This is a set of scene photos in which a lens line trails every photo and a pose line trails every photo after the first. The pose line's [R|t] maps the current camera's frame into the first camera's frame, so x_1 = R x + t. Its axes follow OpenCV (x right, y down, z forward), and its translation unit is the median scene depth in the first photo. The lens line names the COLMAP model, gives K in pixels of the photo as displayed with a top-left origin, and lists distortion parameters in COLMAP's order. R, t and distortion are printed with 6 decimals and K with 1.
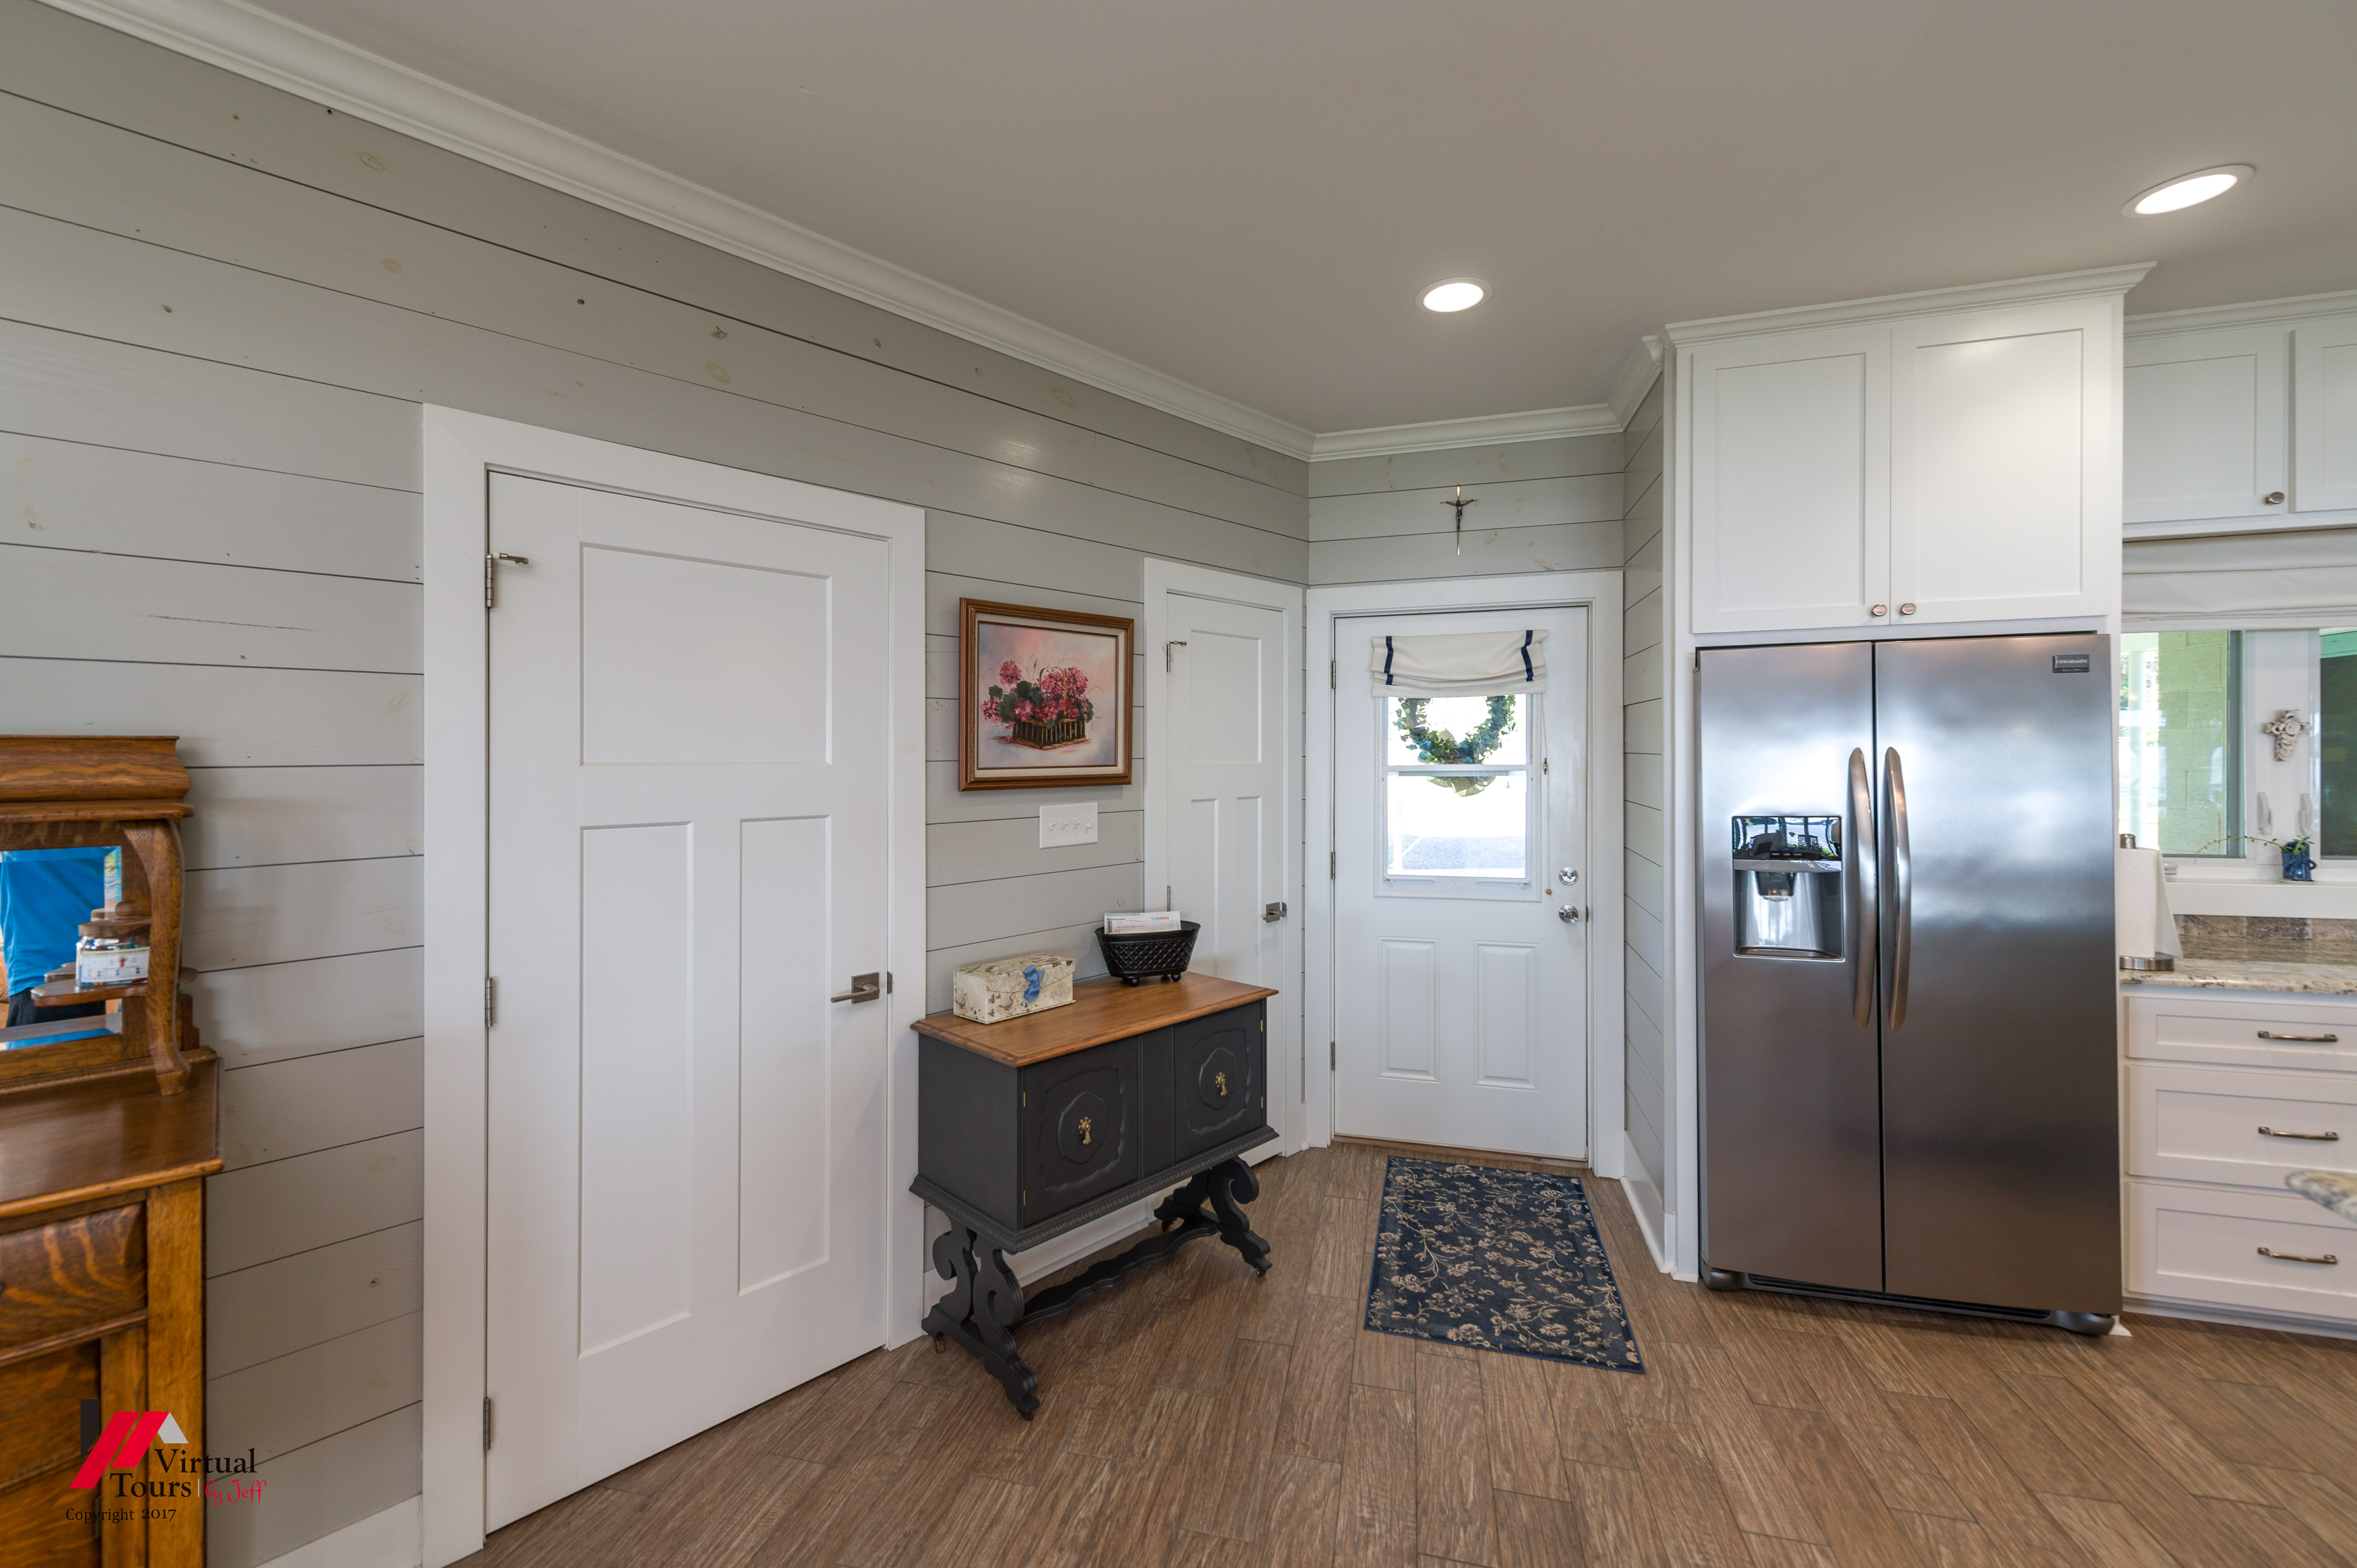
lens RADIAL K [[933.0, 0, 1180.4], [0, 933.0, 766.0], [0, 0, 1]] dist [0.007064, -0.001442]
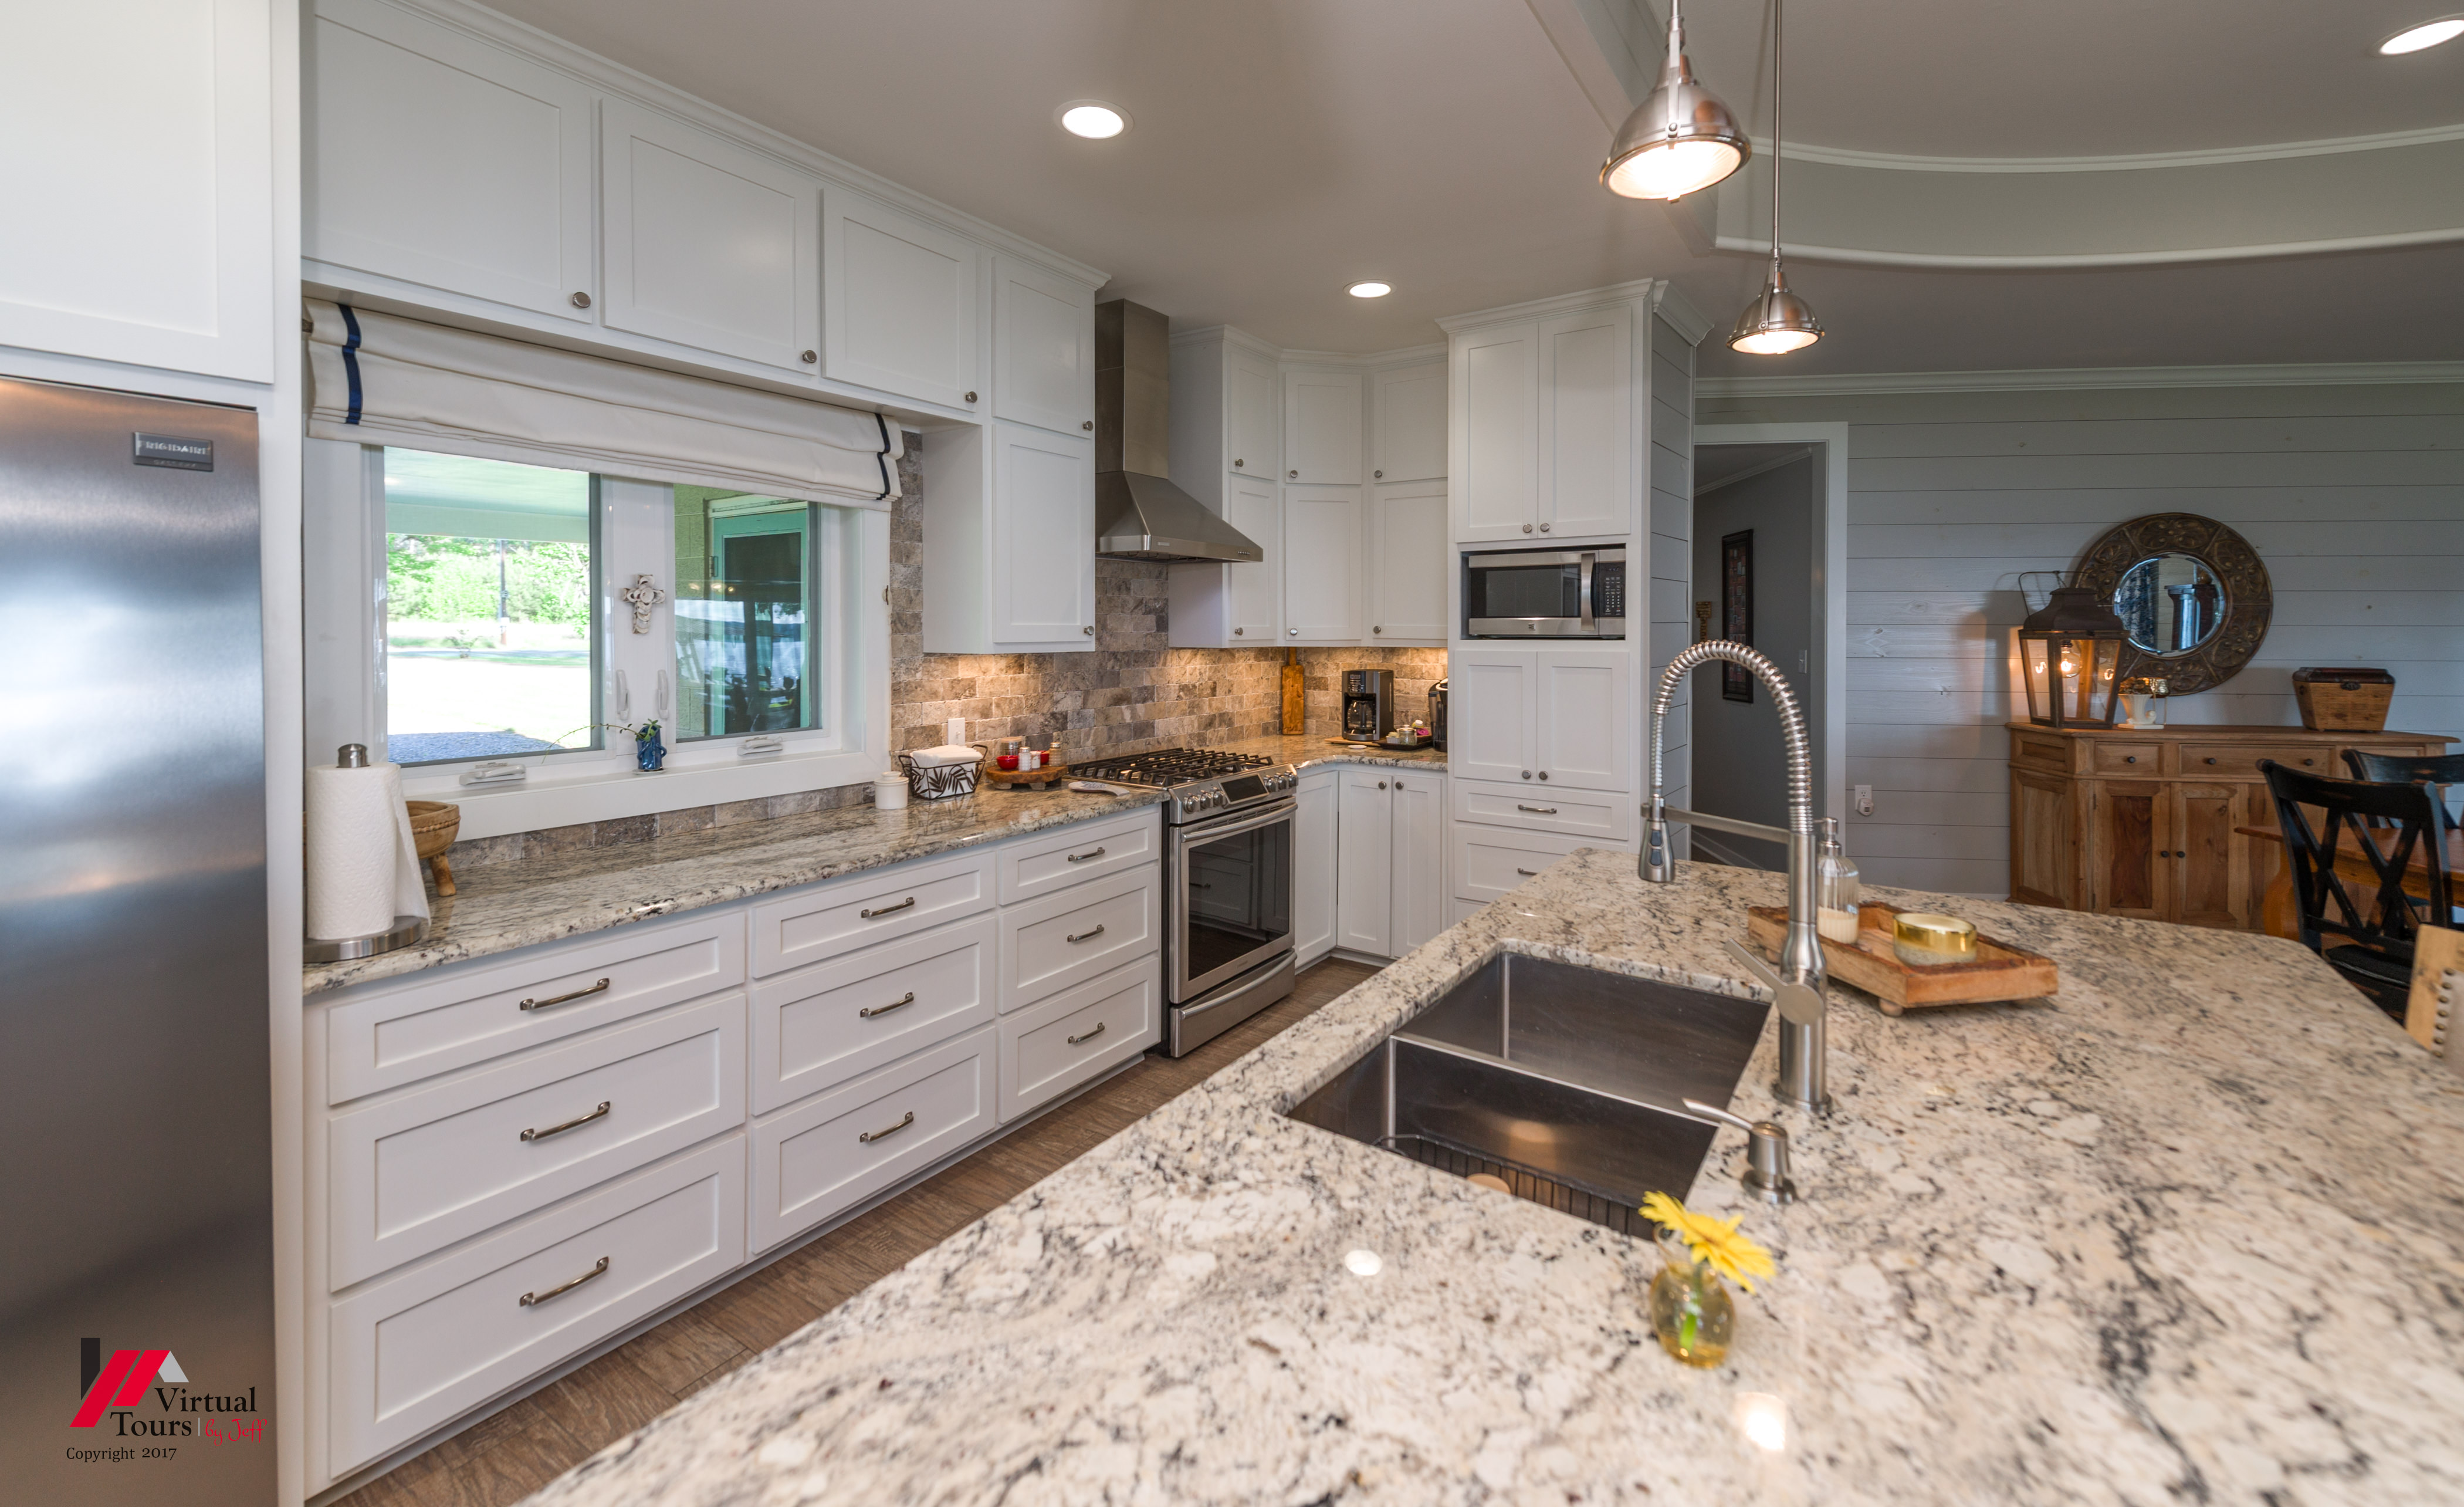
lens RADIAL K [[988.5, 0, 1240.7], [0, 988.5, 637.4], [0, 0, 1]] dist [0.008525, -0.002385]
pose [[0.324414, 0.002262, 0.945913, 0.535959], [0.001241, 0.999995, -0.002817, 0.001639], [-0.945914, 0.002088, 0.324410, 0.196632]]
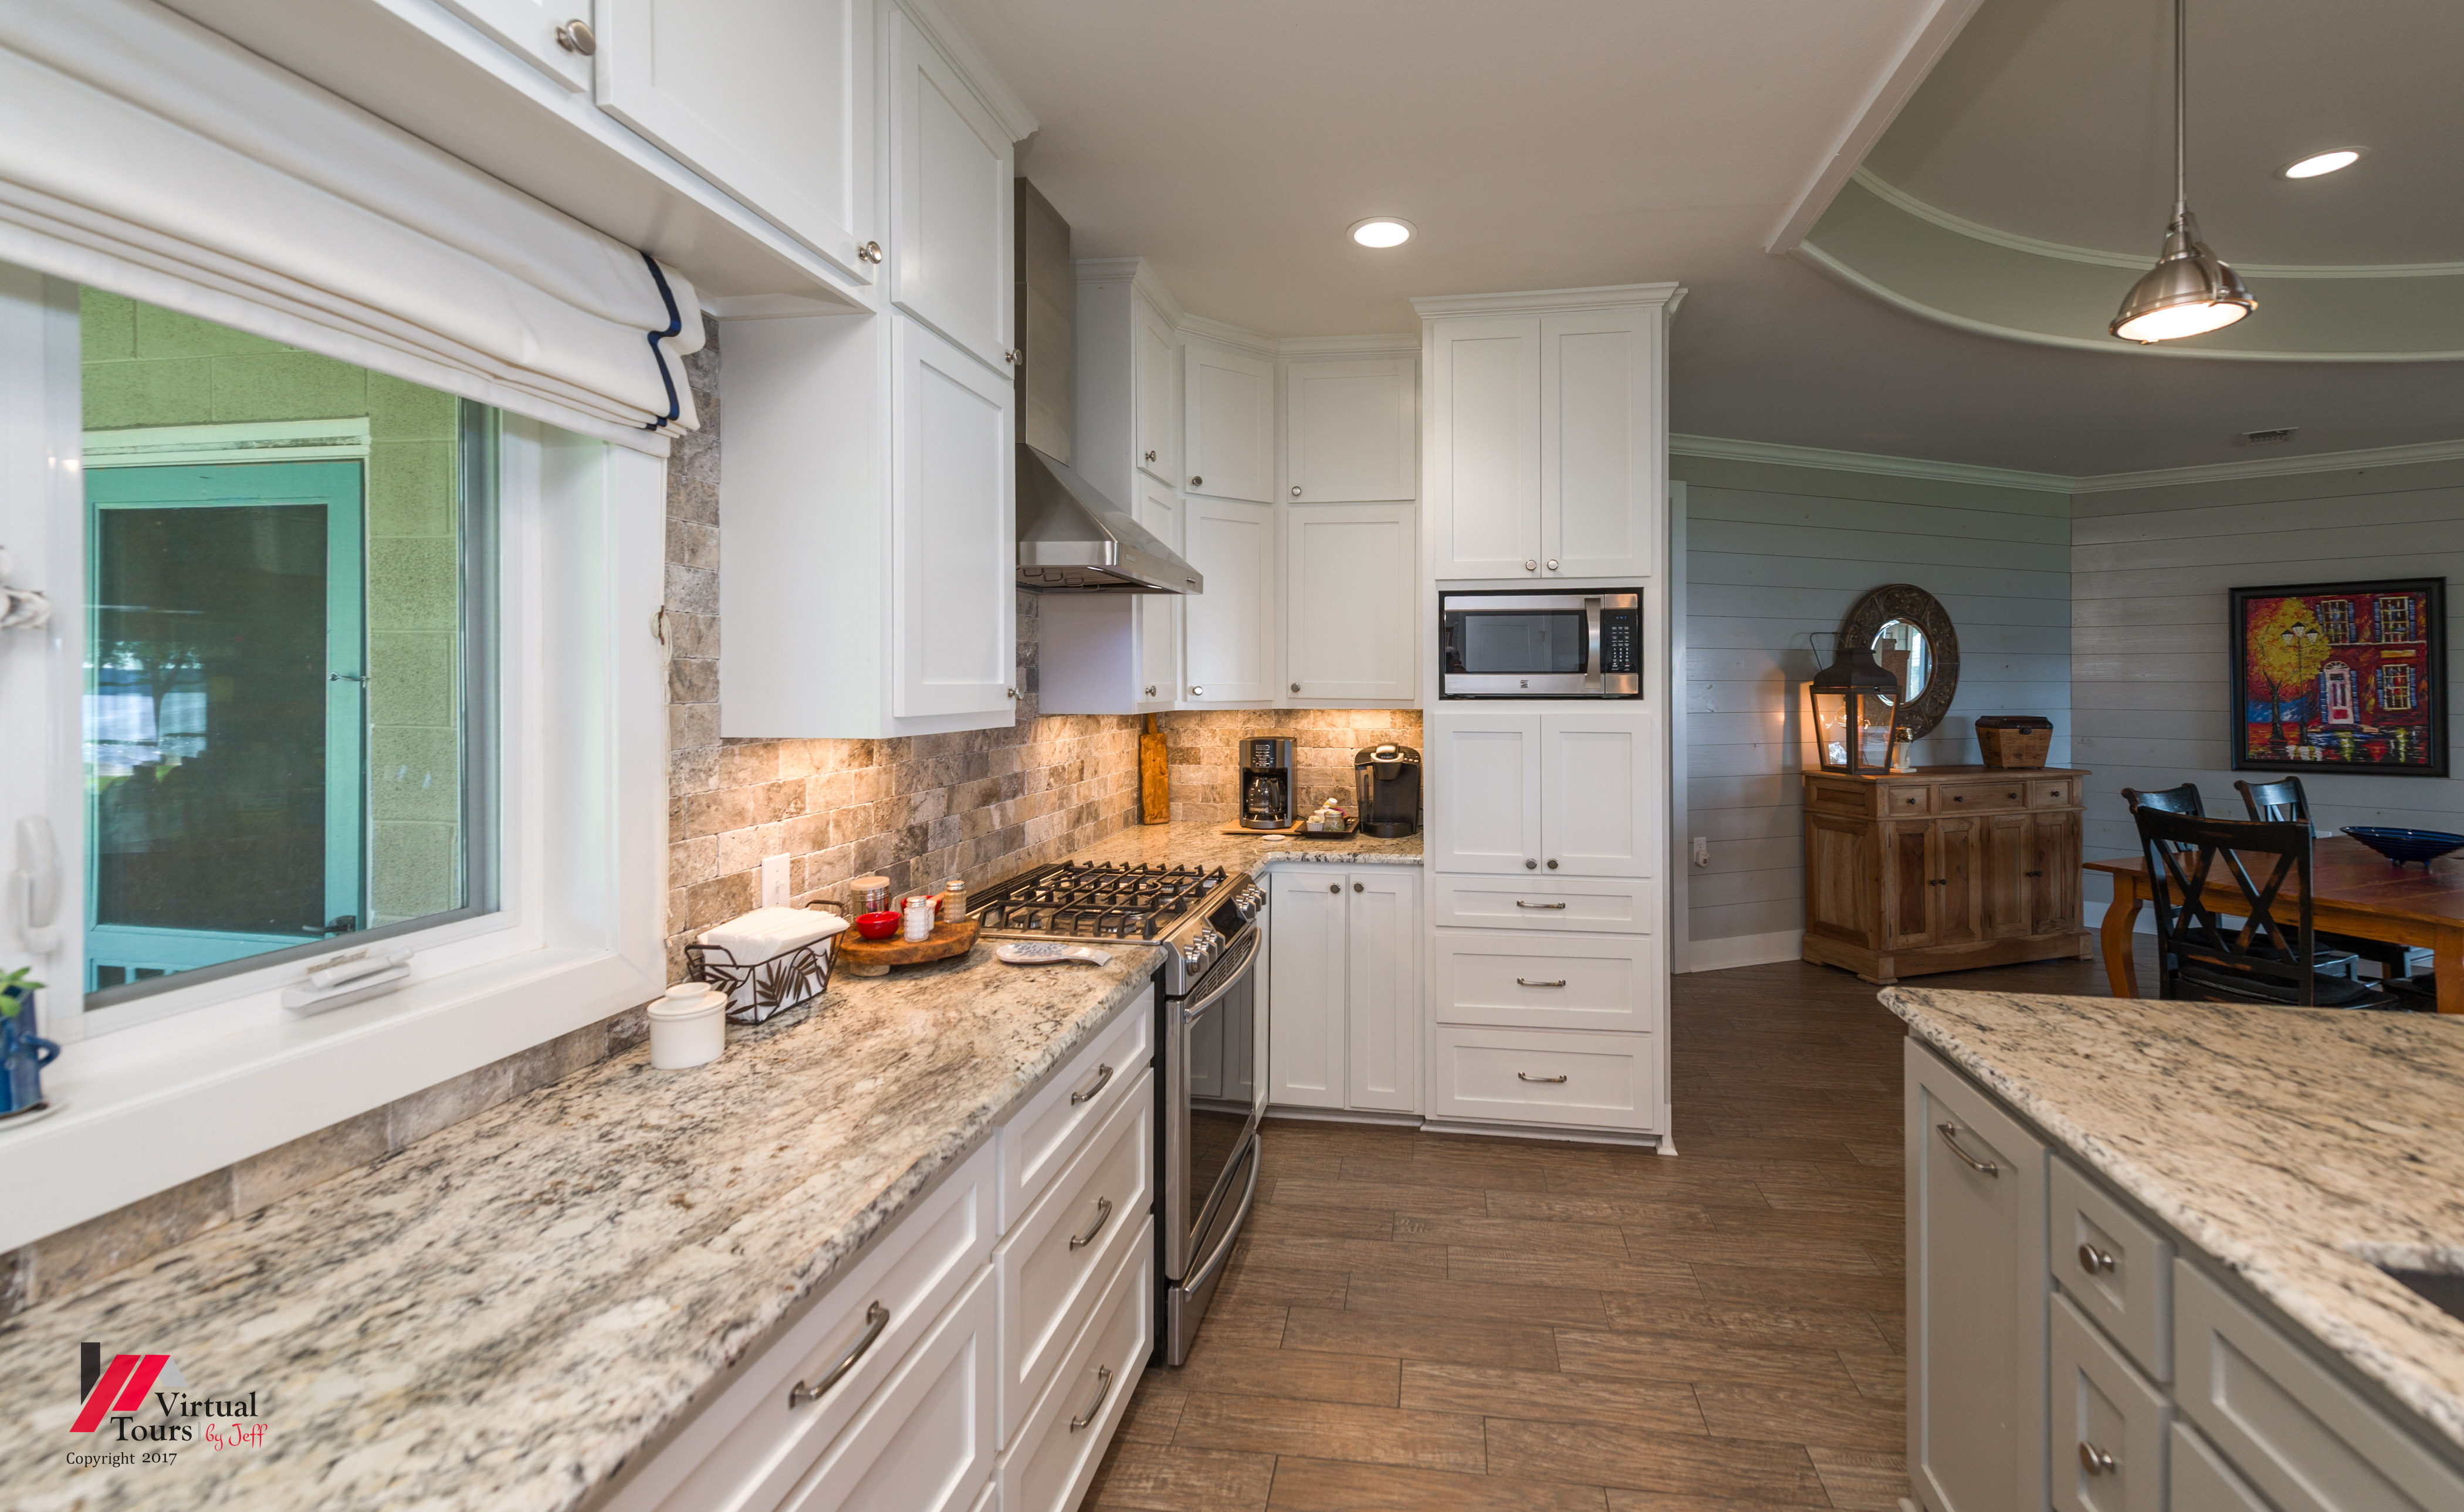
lens RADIAL K [[988.3, 0, 1315.8], [0, 988.3, 681.5], [0, 0, 1]] dist [0.008525, -0.002385]
pose [[-0.127769, 0.010627, 0.991747, 0.889665], [0.006821, 0.999928, -0.009836, -0.010848], [-0.991780, 0.005508, -0.127832, 0.675206]]
